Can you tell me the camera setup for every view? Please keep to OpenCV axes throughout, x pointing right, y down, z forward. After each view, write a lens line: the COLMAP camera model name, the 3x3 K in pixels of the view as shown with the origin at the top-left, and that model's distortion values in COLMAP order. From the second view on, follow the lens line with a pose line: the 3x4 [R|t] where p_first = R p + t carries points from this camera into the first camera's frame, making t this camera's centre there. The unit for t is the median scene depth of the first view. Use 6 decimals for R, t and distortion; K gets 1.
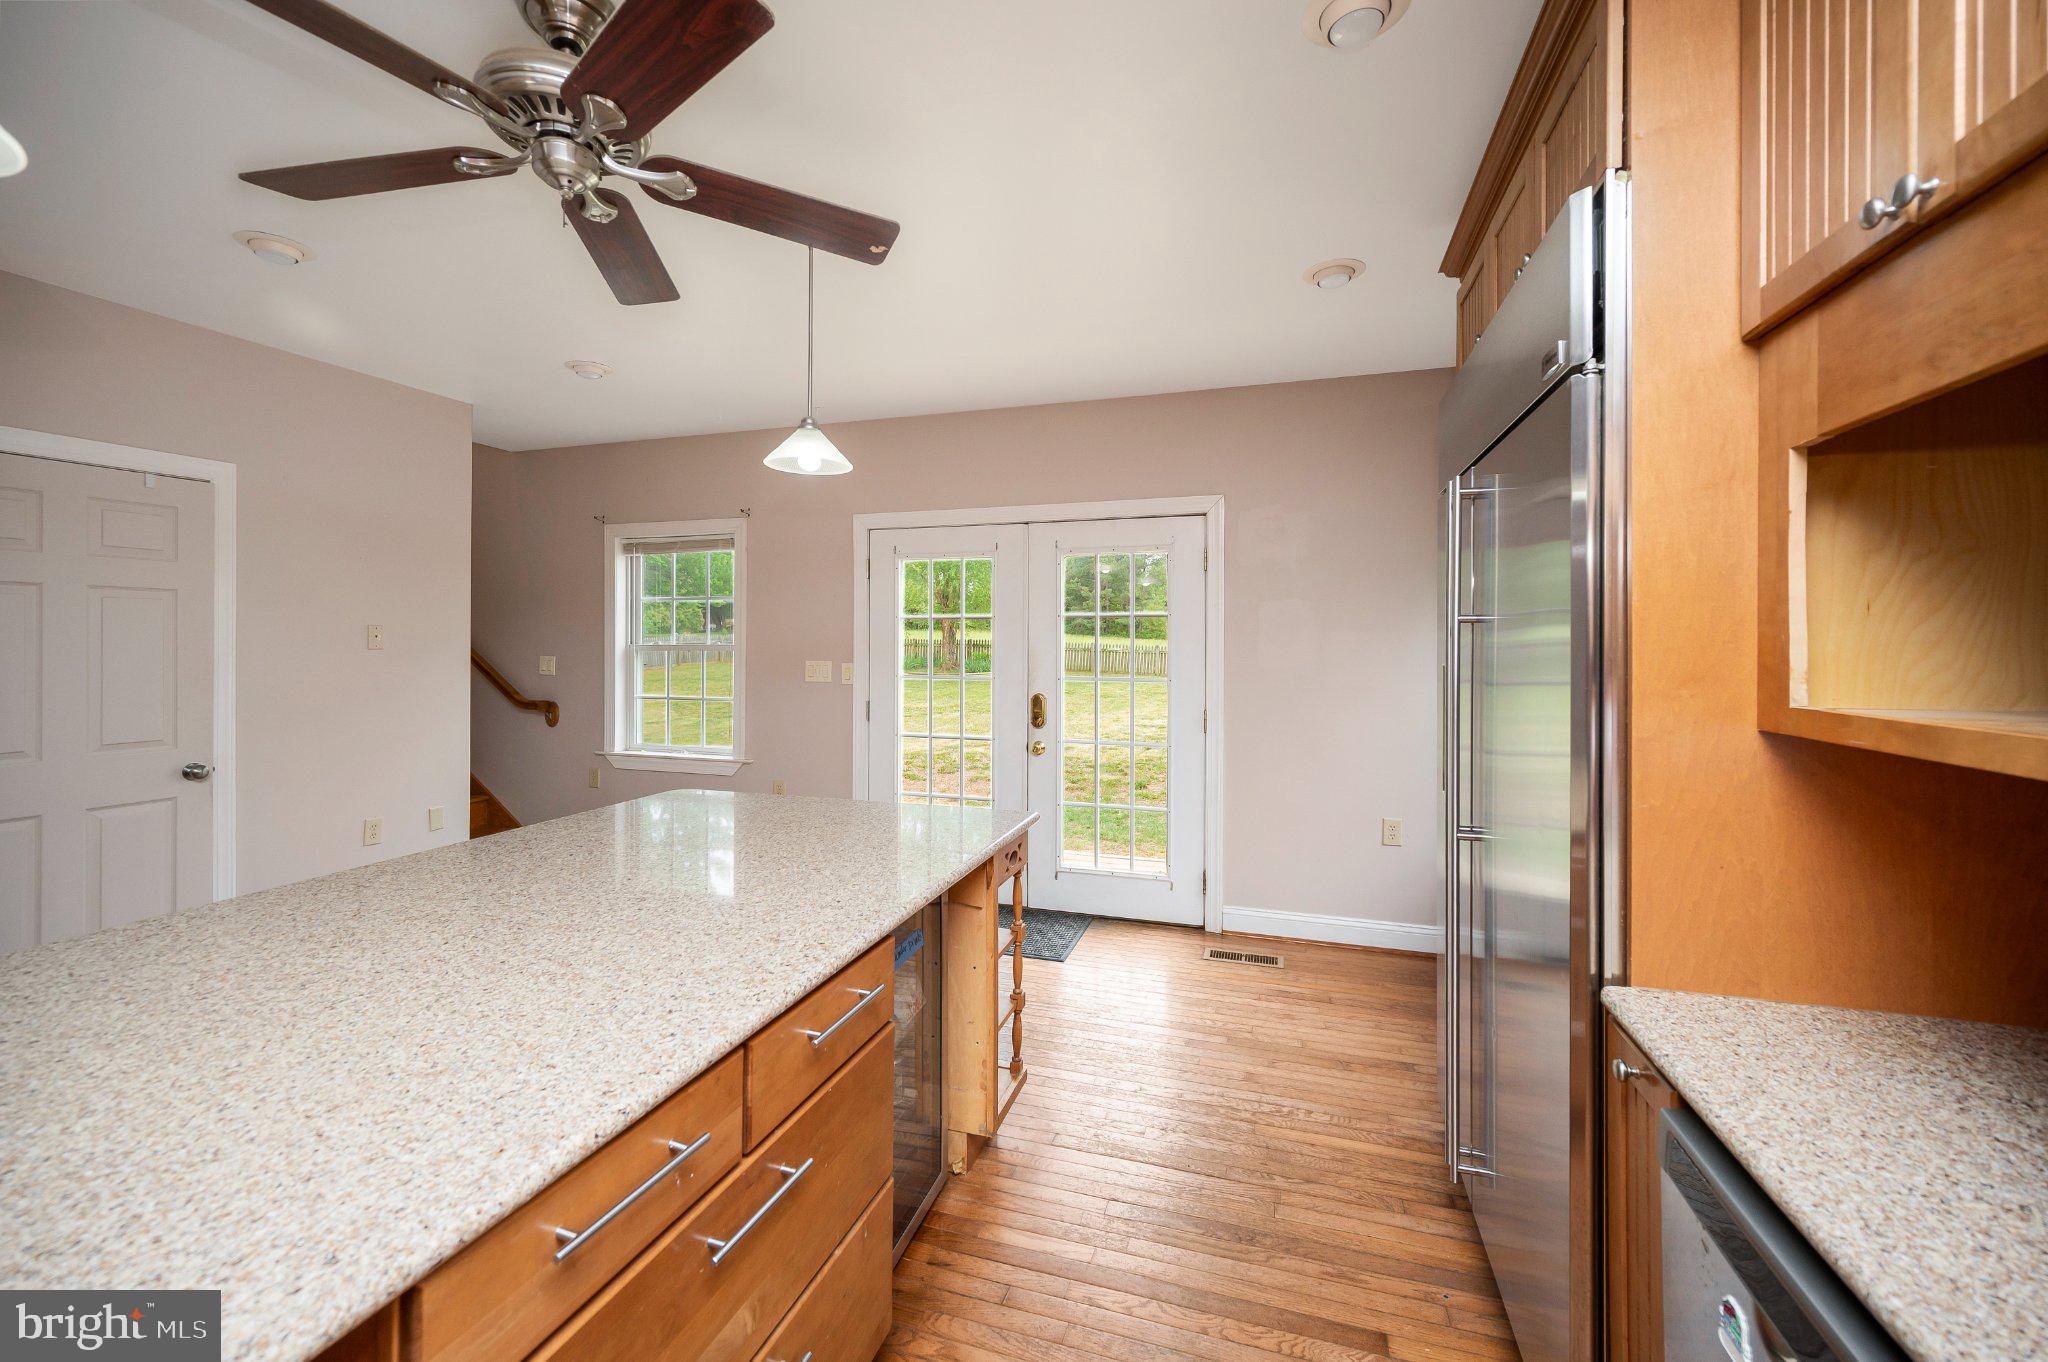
lens RADIAL K [[826.5, 0, 1028.1], [0, 826.5, 654.6], [0, 0, 1]] dist [0.001786, -0.000005]
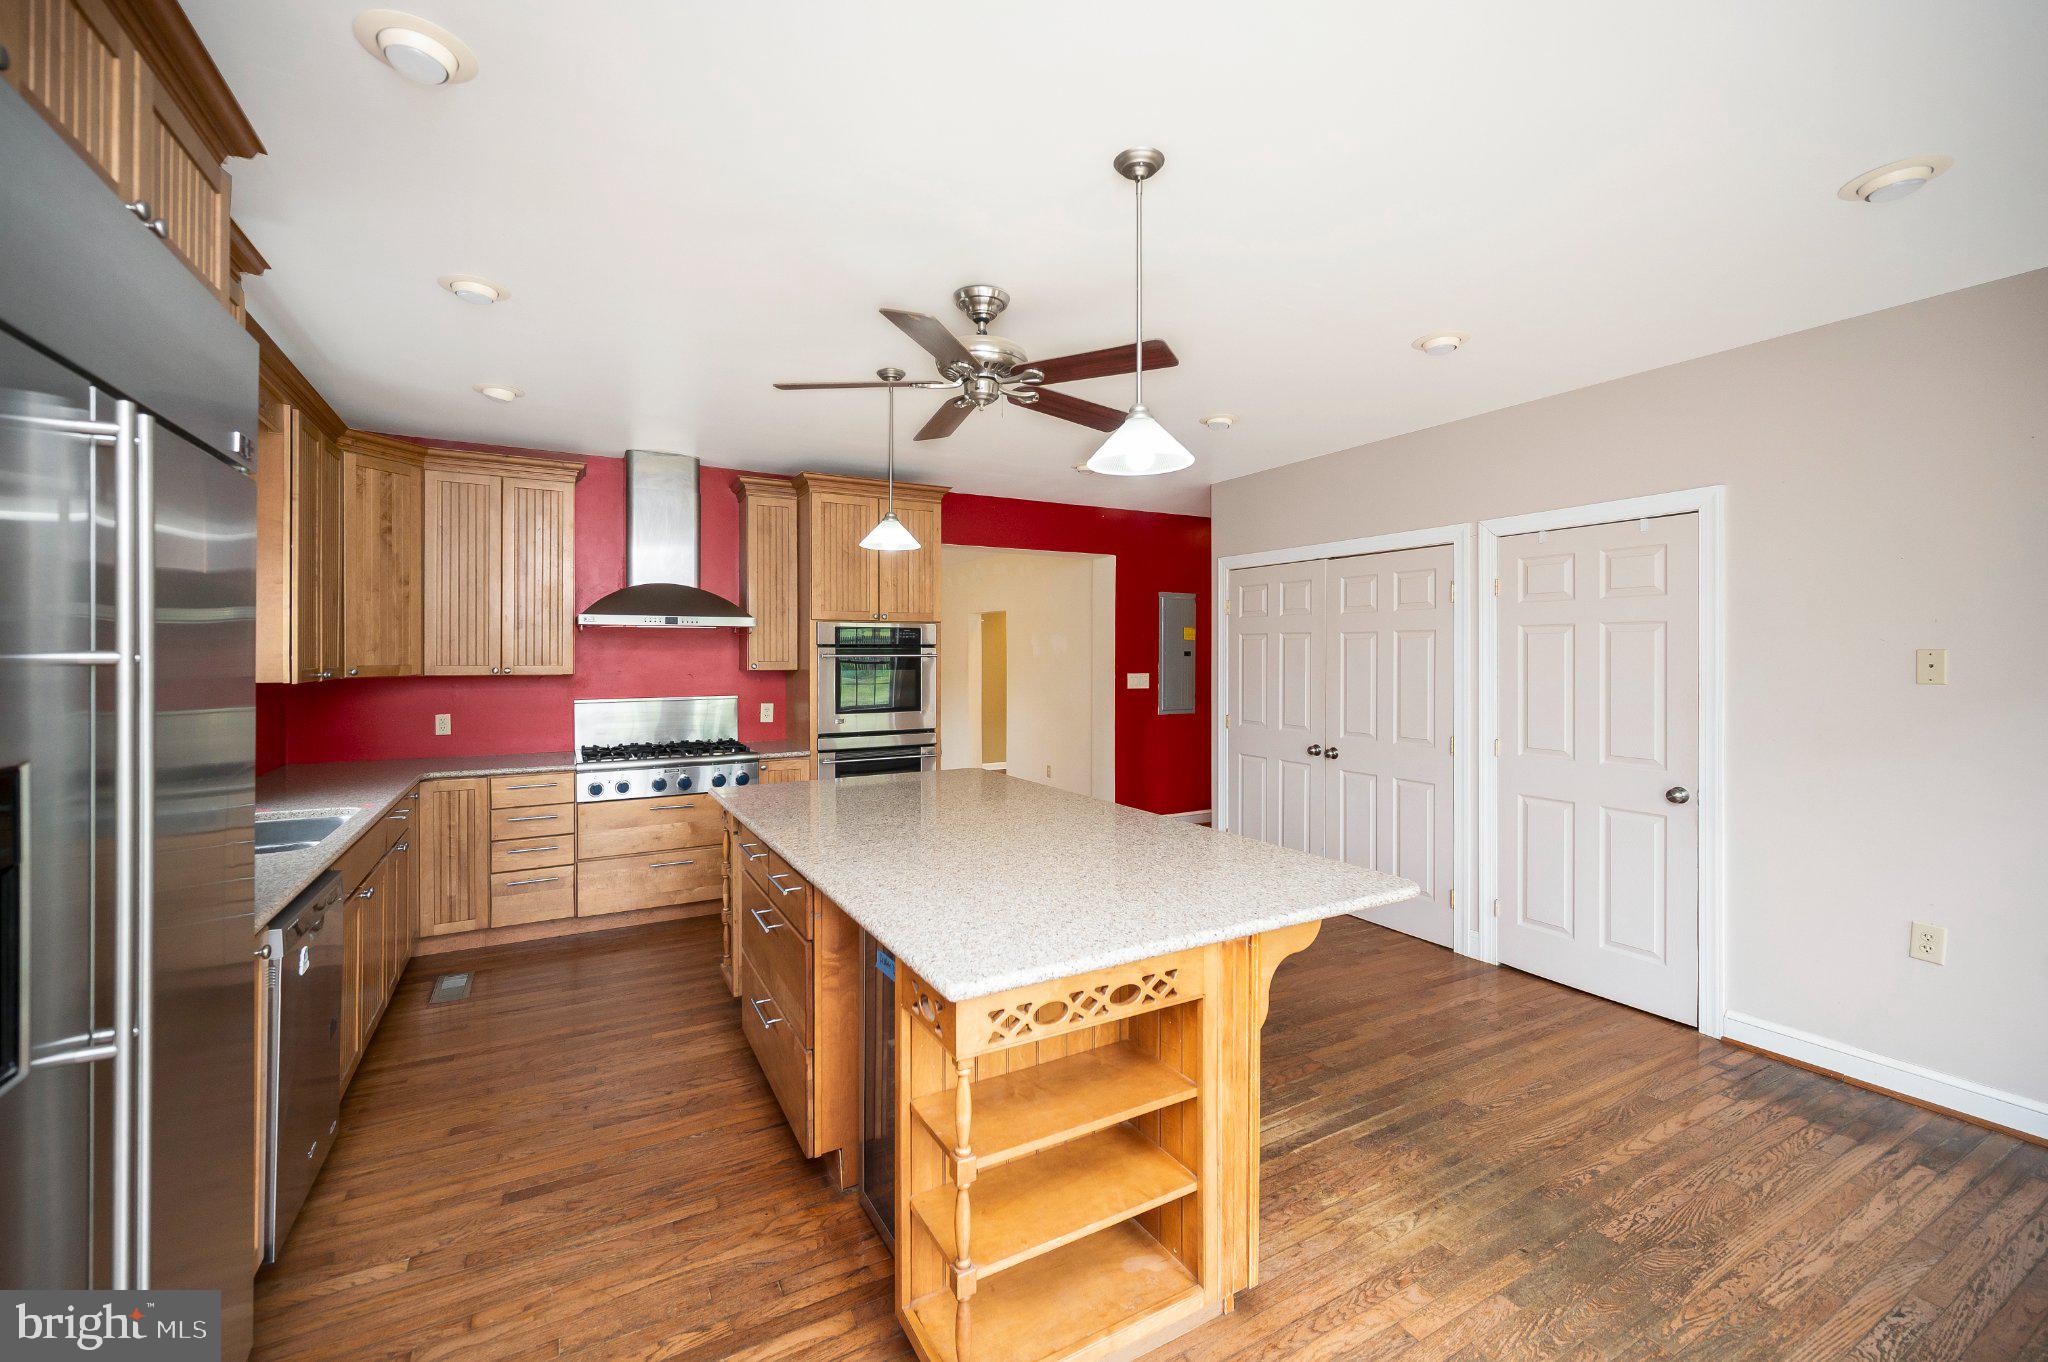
lens RADIAL K [[826.5, 0, 1028.1], [0, 826.5, 654.6], [0, 0, 1]] dist [0.001786, -0.000005]
pose [[-0.682945, -0.005327, -0.730451, 0.396699], [-0.017065, 0.999817, 0.008664, -0.036716], [0.730271, 0.018383, -0.682911, 1.440627]]
